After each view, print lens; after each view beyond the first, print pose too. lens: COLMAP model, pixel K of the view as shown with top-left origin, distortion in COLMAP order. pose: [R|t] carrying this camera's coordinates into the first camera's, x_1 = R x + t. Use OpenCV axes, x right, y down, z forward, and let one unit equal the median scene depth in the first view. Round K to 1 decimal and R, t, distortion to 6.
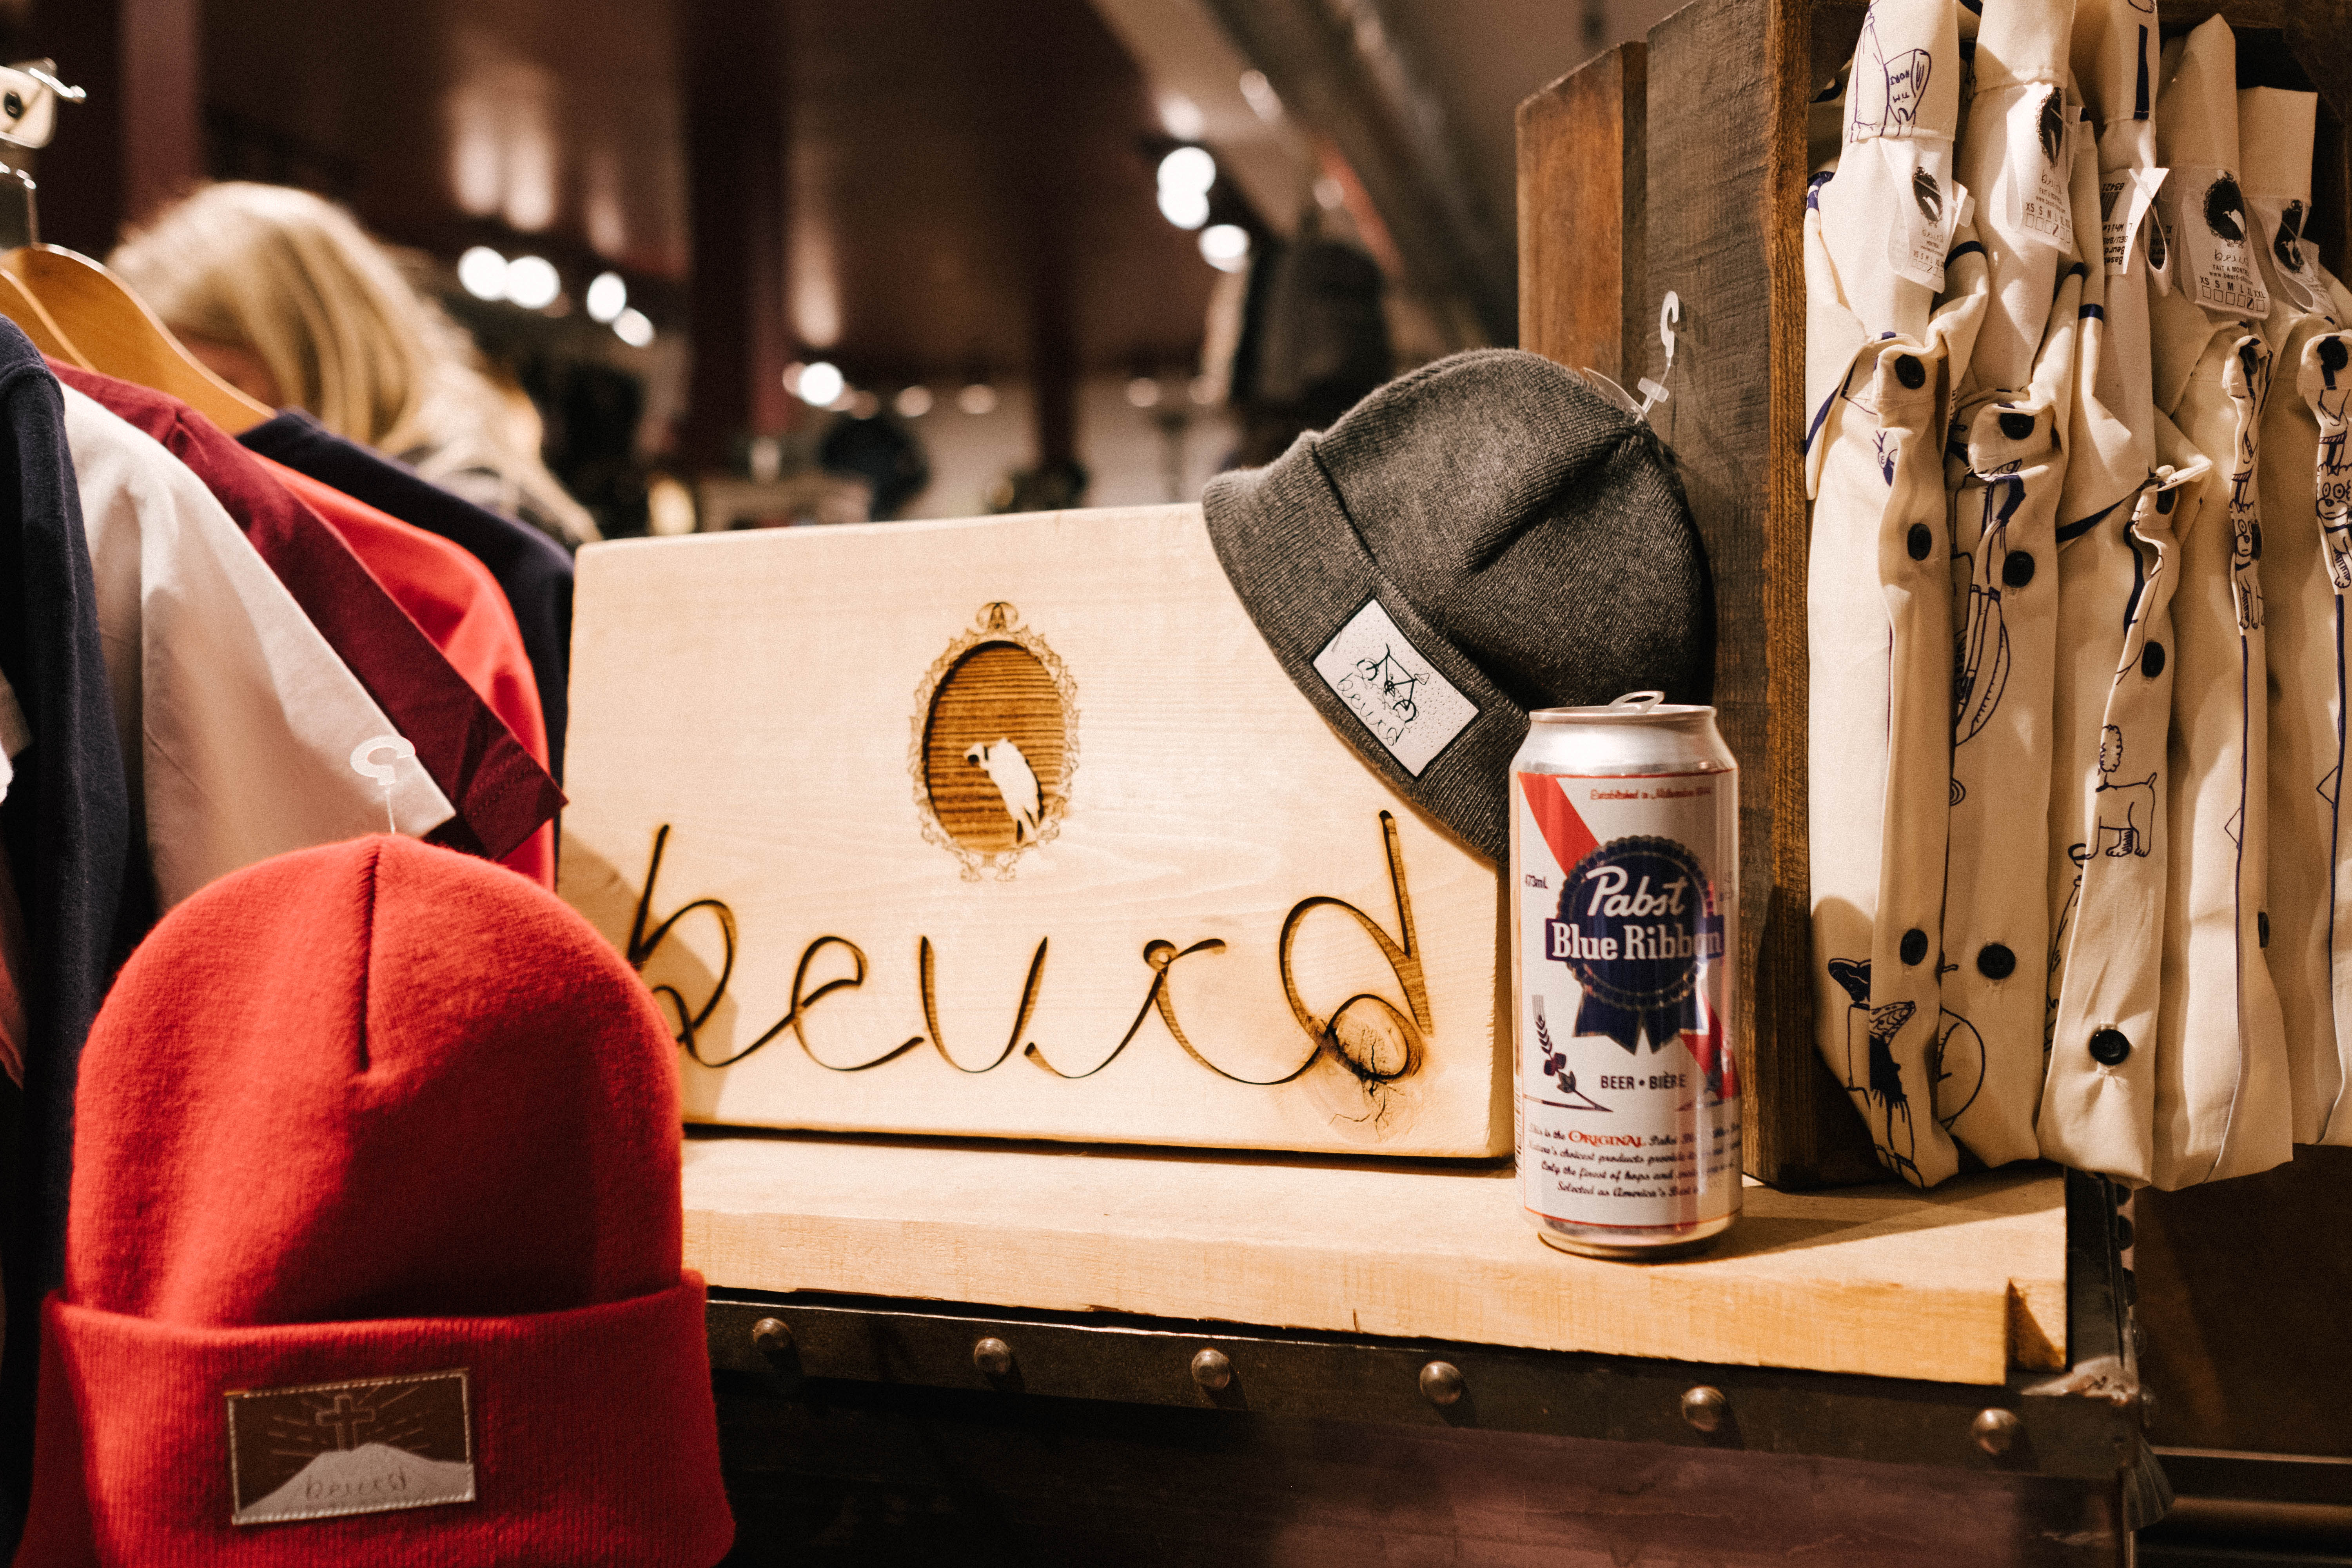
lens RADIAL K [[2441.2, 0, 1173.5], [0, 2441.2, 779.8], [0, 0, 1]] dist [-0.036356, 0.000000]
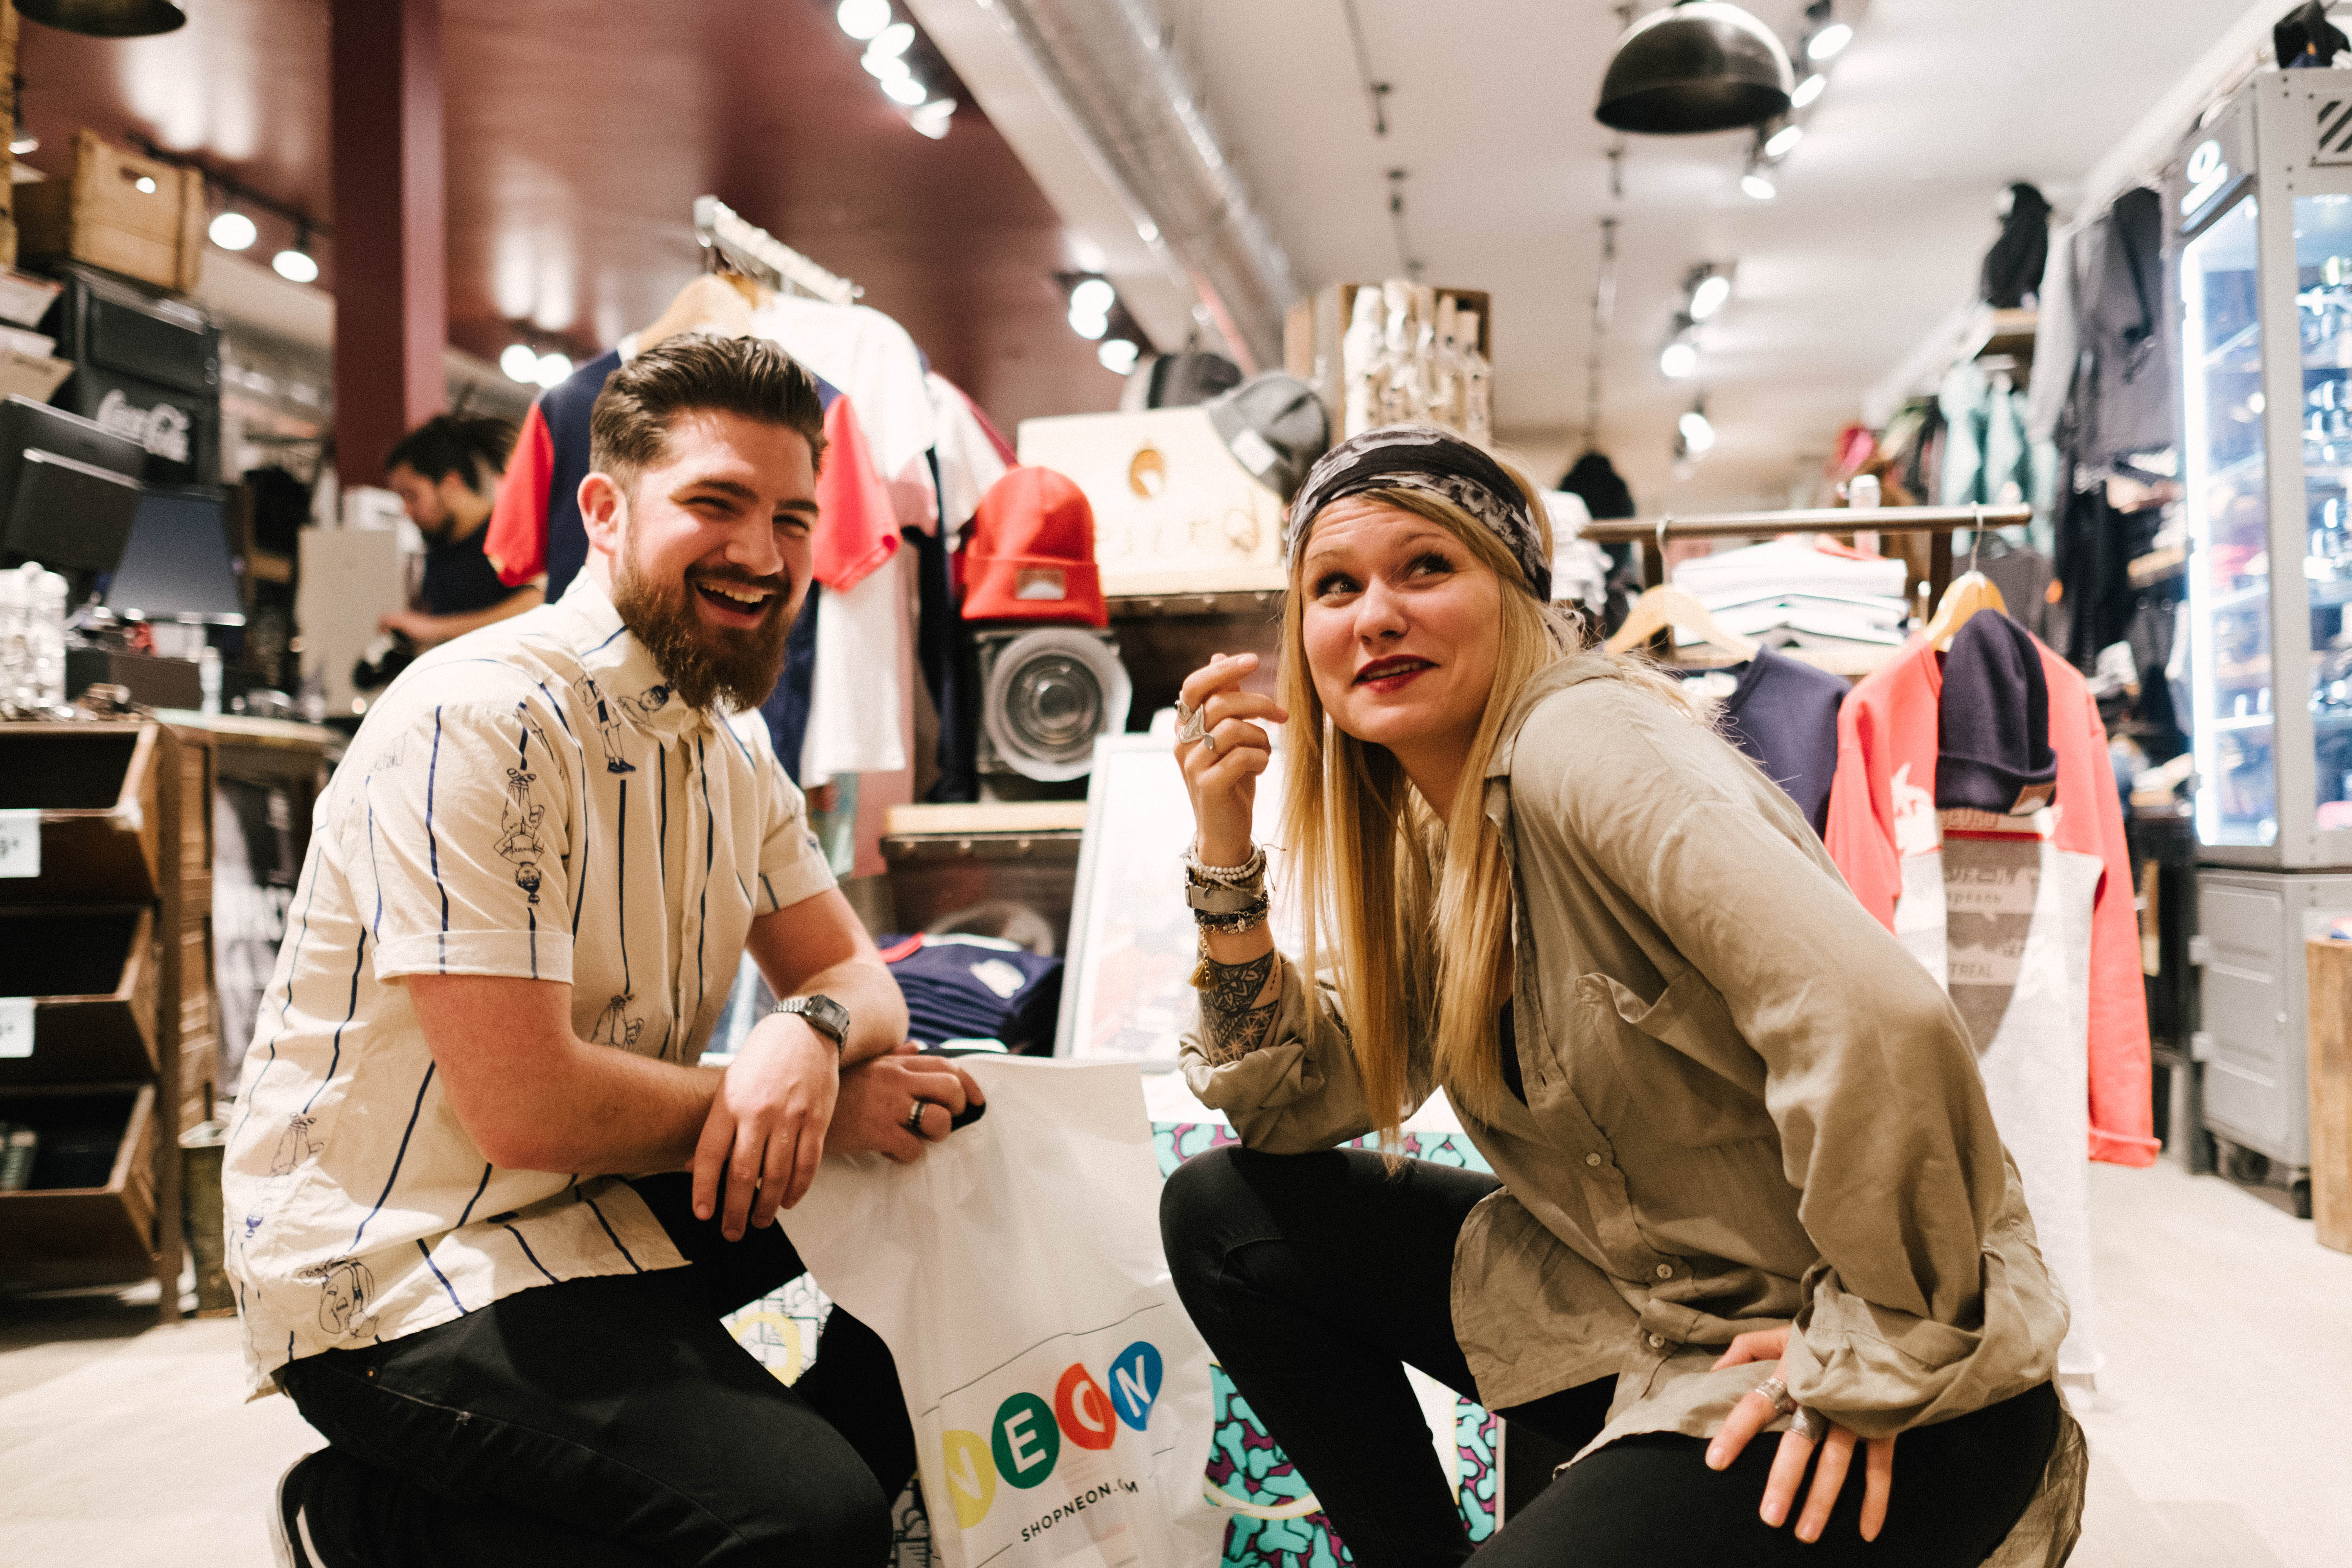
lens RADIAL K [[2441.2, 0, 1177.9], [0, 2441.2, 787.0], [0, 0, 1]] dist [-0.036356, 0.000000]
pose [[0.998101, 0.009901, 0.060803, -0.271902], [-0.007333, 0.999078, -0.042302, 0.679161], [-0.061165, 0.041776, 0.997253, -2.979309]]
